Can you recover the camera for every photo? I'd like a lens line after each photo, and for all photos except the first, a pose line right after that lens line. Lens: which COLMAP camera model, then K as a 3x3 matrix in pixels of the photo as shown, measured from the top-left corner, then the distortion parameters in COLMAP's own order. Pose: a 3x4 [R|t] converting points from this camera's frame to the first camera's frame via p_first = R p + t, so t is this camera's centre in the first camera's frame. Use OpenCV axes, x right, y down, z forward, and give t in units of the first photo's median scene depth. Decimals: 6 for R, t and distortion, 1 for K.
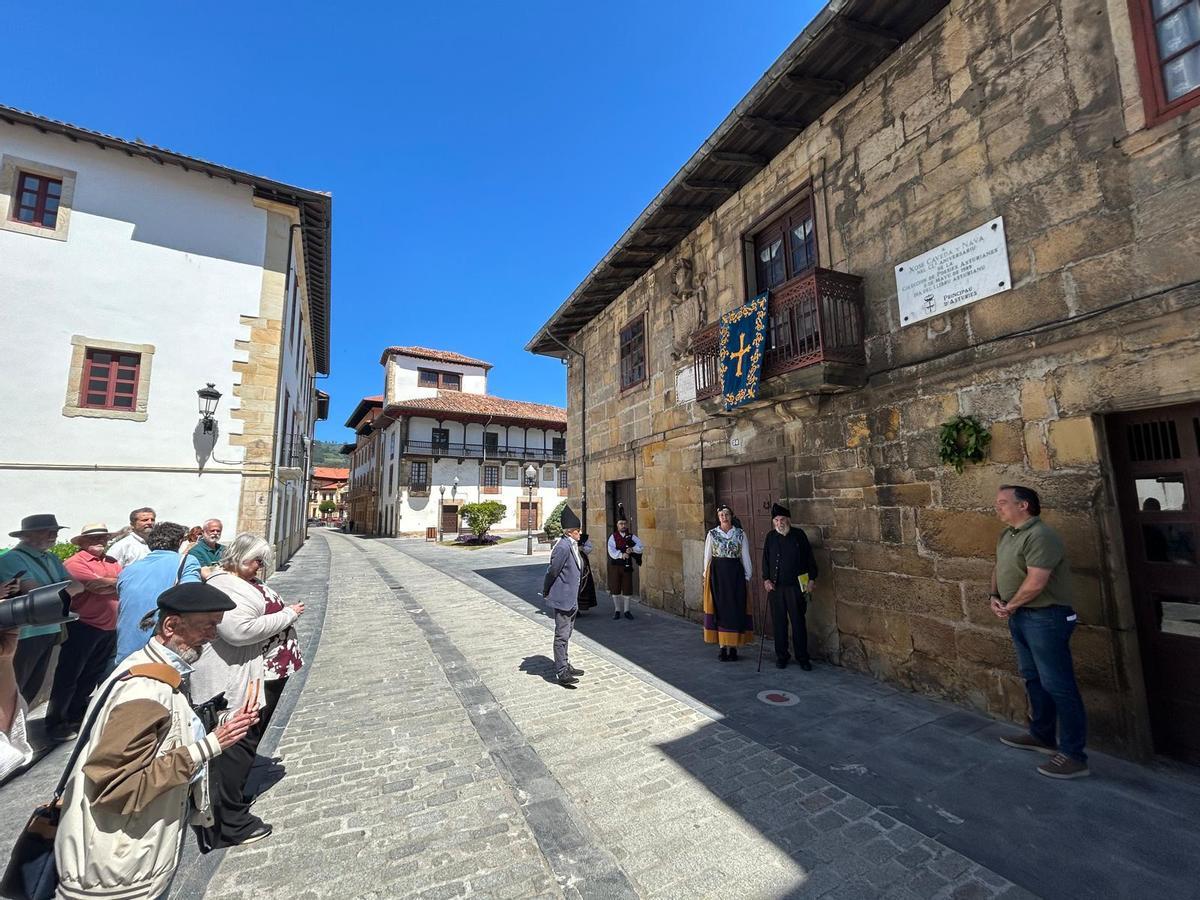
lens RADIAL K [[484.7, 0, 598.2], [0, 484.7, 448.0], [0, 0, 1]] dist [-0.002046, 0.000971]
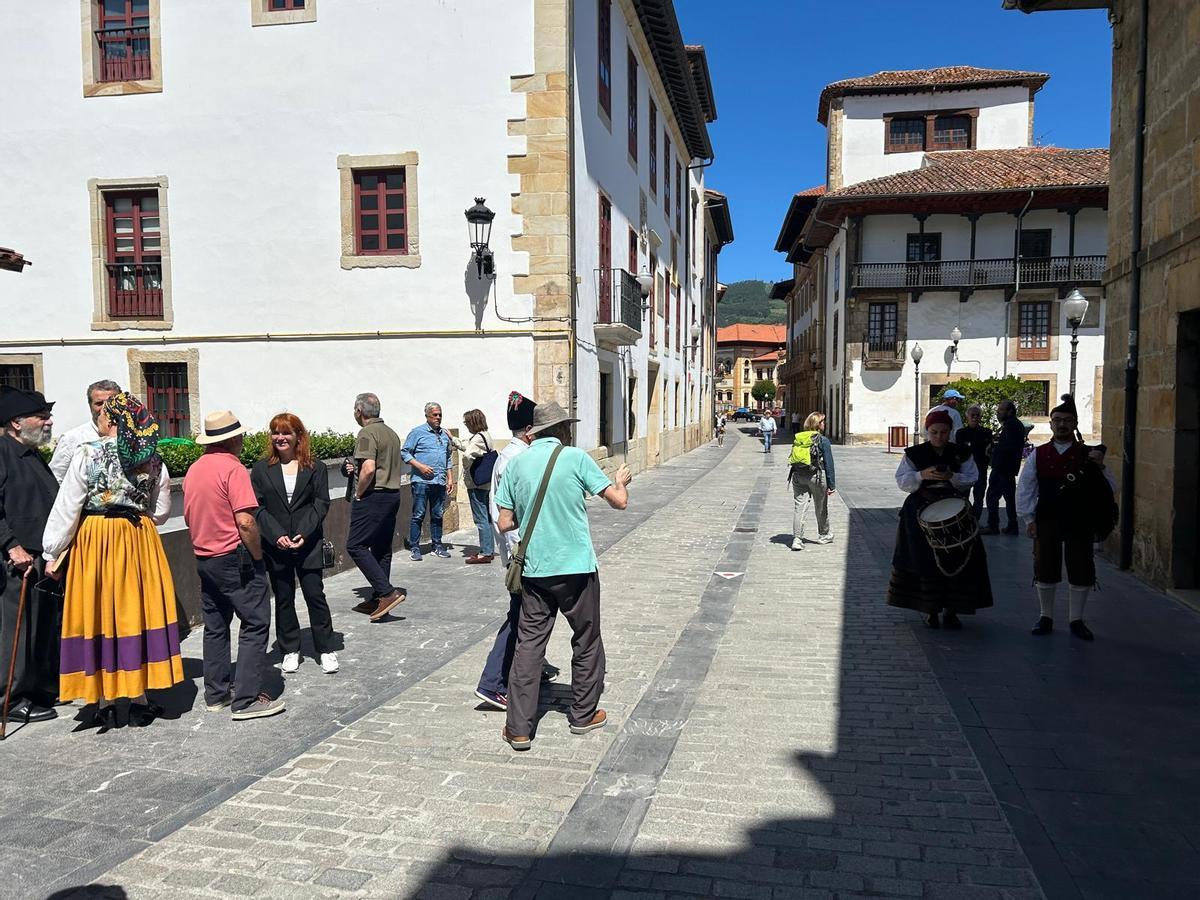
lens RADIAL K [[900.6, 0, 595.7], [0, 900.6, 459.0], [0, 0, 1]] dist [0.061082, -0.068369]
pose [[0.760334, 0.046479, -0.647867, 0.298466], [0.081324, 0.982776, 0.165947, 0.053895], [0.644421, -0.178862, 0.743458, 0.330919]]
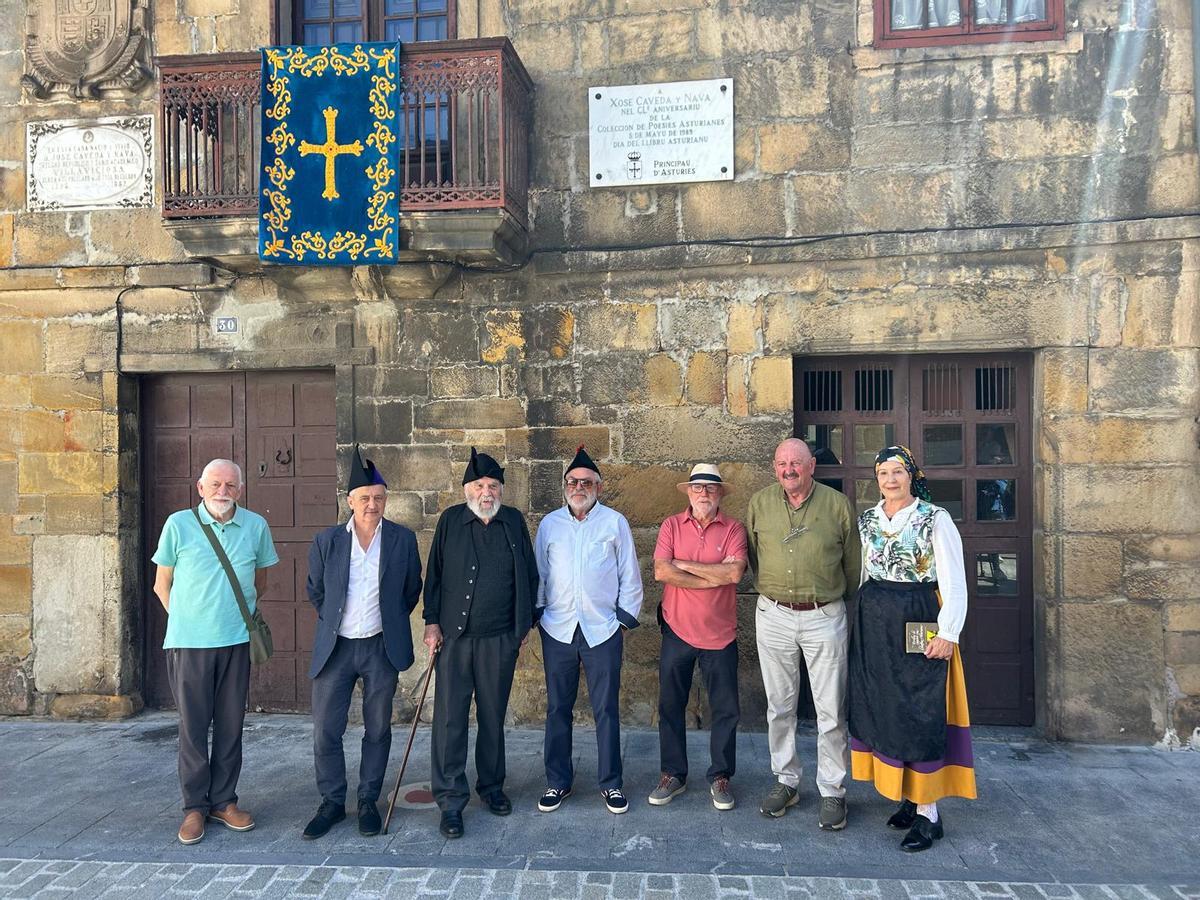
lens RADIAL K [[900.6, 0, 592.0], [0, 900.6, 454.2], [0, 0, 1]] dist [0.061082, -0.068369]
pose [[0.533861, 0.018000, 0.845381, -0.386792], [-0.105818, 0.993336, 0.045674, 0.050866], [-0.838925, -0.113840, 0.532208, 0.295600]]
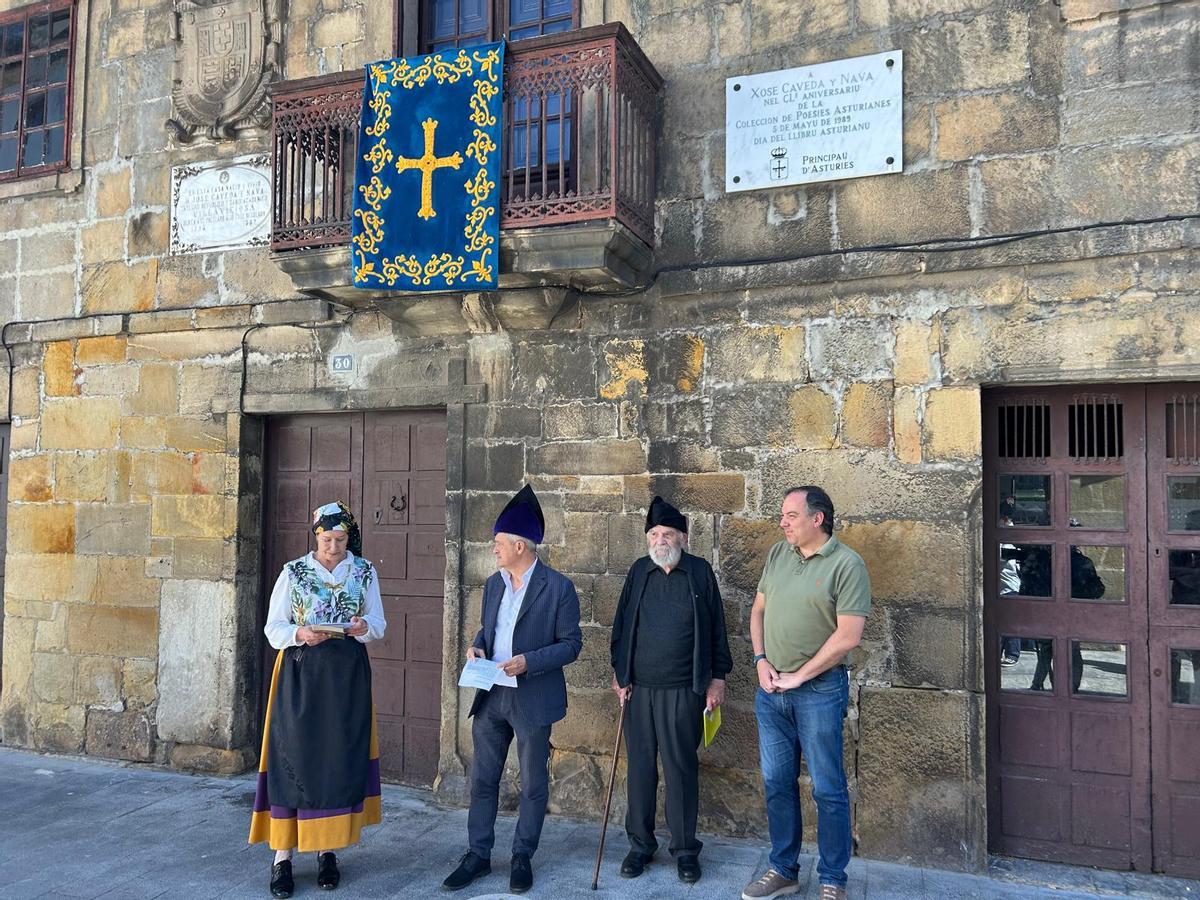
lens RADIAL K [[900.6, 0, 595.2], [0, 900.6, 461.5], [0, 0, 1]] dist [0.061082, -0.068369]
pose [[0.711089, 0.061336, 0.700421, -0.186192], [-0.110268, 0.993589, 0.024938, 0.046533], [-0.694401, -0.094967, 0.713294, 0.319992]]
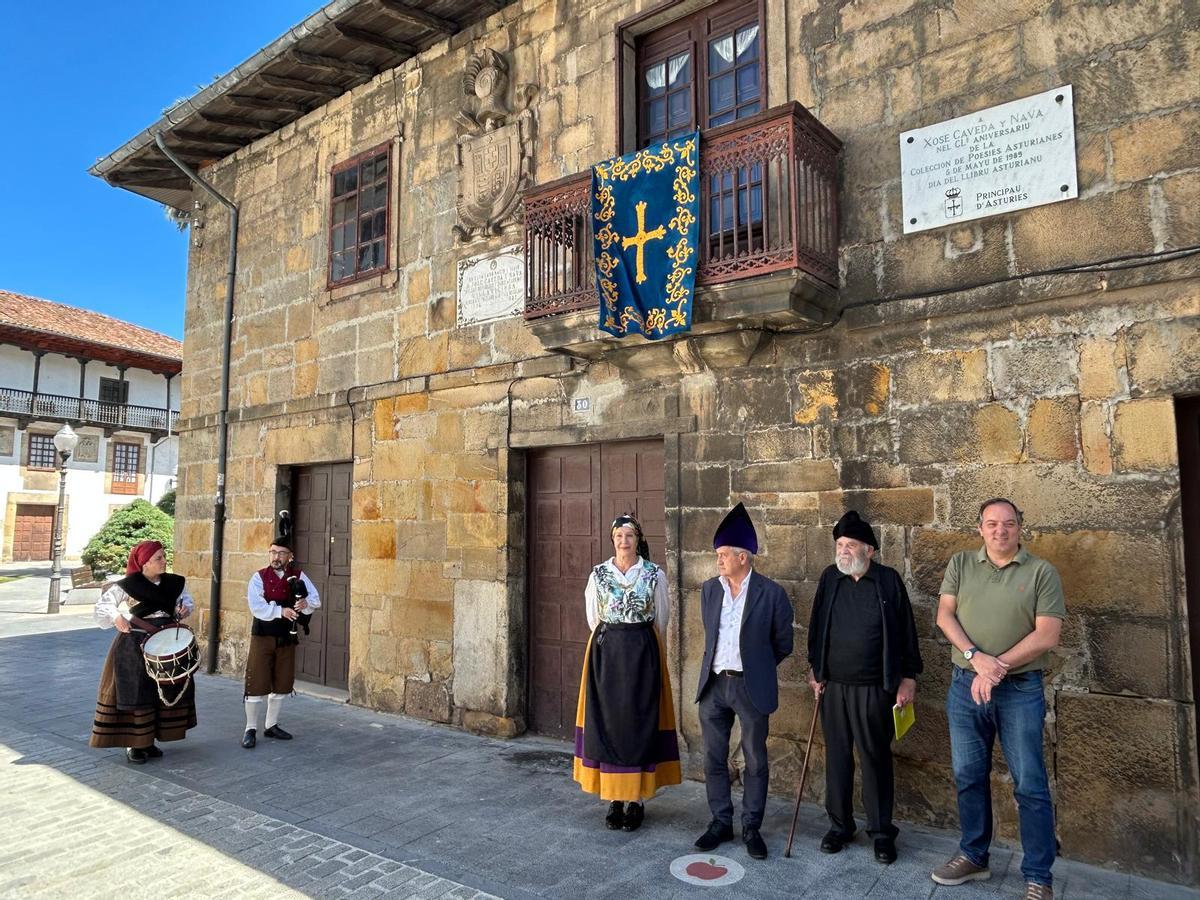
lens RADIAL K [[797.3, 0, 596.7], [0, 797.3, 450.5], [0, 0, 1]] dist [-0.005915, 0.003736]
pose [[0.883842, 0.058596, 0.464101, -0.167130], [-0.074057, 0.997139, 0.015139, 0.037133], [-0.461886, -0.047750, 0.885653, 0.261407]]
